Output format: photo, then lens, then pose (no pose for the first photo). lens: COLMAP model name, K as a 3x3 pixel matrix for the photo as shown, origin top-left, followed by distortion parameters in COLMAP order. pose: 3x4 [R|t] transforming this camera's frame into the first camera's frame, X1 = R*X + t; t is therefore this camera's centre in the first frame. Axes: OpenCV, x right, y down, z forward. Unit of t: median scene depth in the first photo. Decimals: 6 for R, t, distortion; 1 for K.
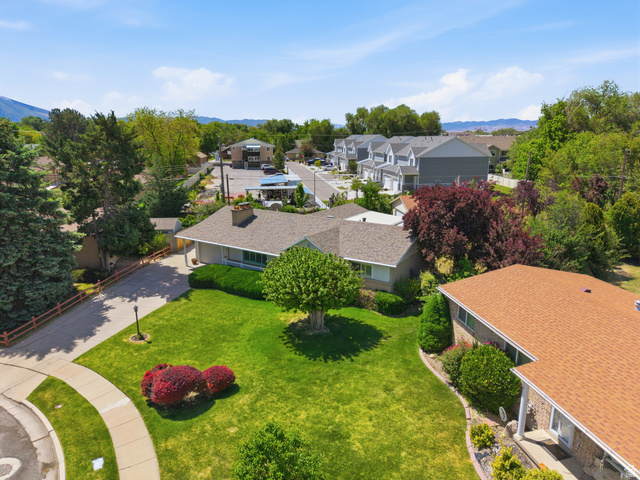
lens RADIAL K [[440.7, 0, 317.3], [0, 440.7, 240.0], [0, 0, 1]] dist [0.098204, 0.001922]
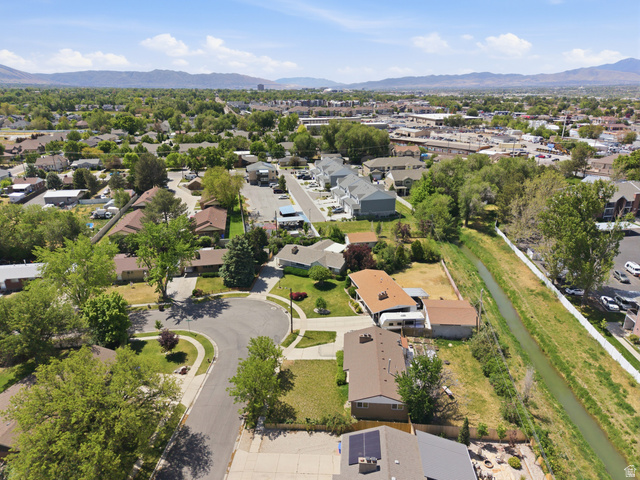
lens RADIAL K [[440.7, 0, 318.6], [0, 440.7, 242.1], [0, 0, 1]] dist [0.098204, 0.001922]
pose [[0.998016, -0.026163, 0.057273, -0.238412], [0.020281, 0.994682, 0.100978, -0.576259], [-0.059611, -0.099616, 0.993239, -2.881303]]
